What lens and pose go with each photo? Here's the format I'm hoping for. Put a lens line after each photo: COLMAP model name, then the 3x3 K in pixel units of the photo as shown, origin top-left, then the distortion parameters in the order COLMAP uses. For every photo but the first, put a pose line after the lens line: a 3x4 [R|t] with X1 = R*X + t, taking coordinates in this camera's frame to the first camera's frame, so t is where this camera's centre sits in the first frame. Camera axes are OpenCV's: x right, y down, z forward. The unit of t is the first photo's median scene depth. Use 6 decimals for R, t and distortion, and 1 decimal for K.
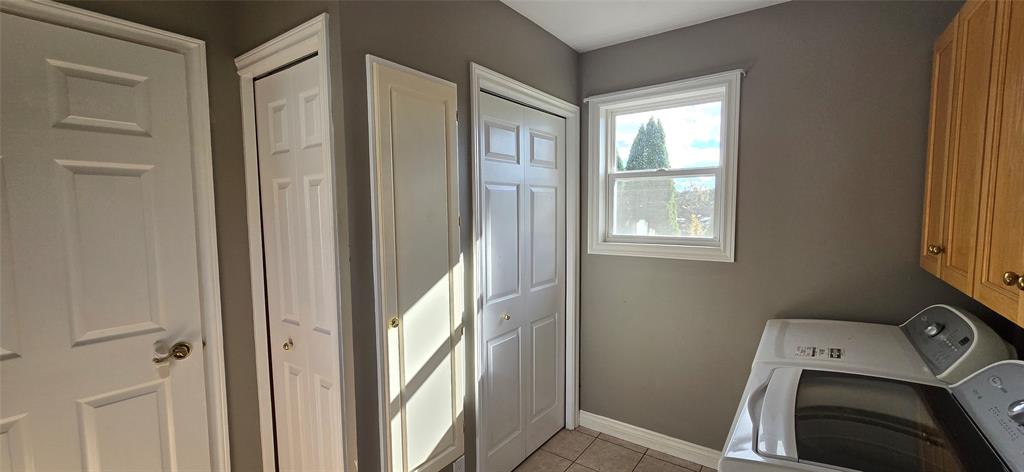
lens RADIAL K [[415.3, 0, 512.0], [0, 415.3, 236.0], [0, 0, 1]] dist [0.000800, 0.000093]
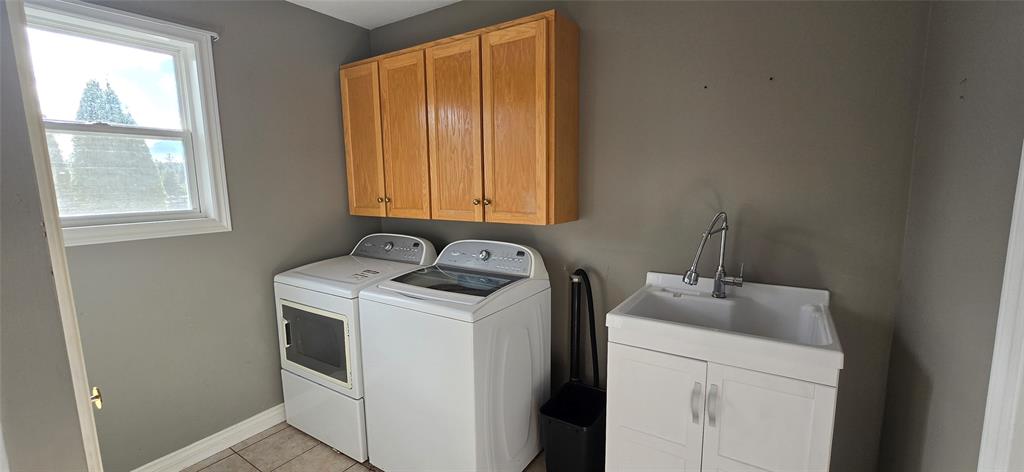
lens RADIAL K [[415.3, 0, 512.0], [0, 415.3, 236.0], [0, 0, 1]] dist [0.000800, 0.000093]
pose [[-0.054620, -0.135793, 0.989230, -0.517835], [0.085030, 0.986478, 0.140110, -0.006884], [-0.994880, 0.091767, -0.042335, 0.388019]]
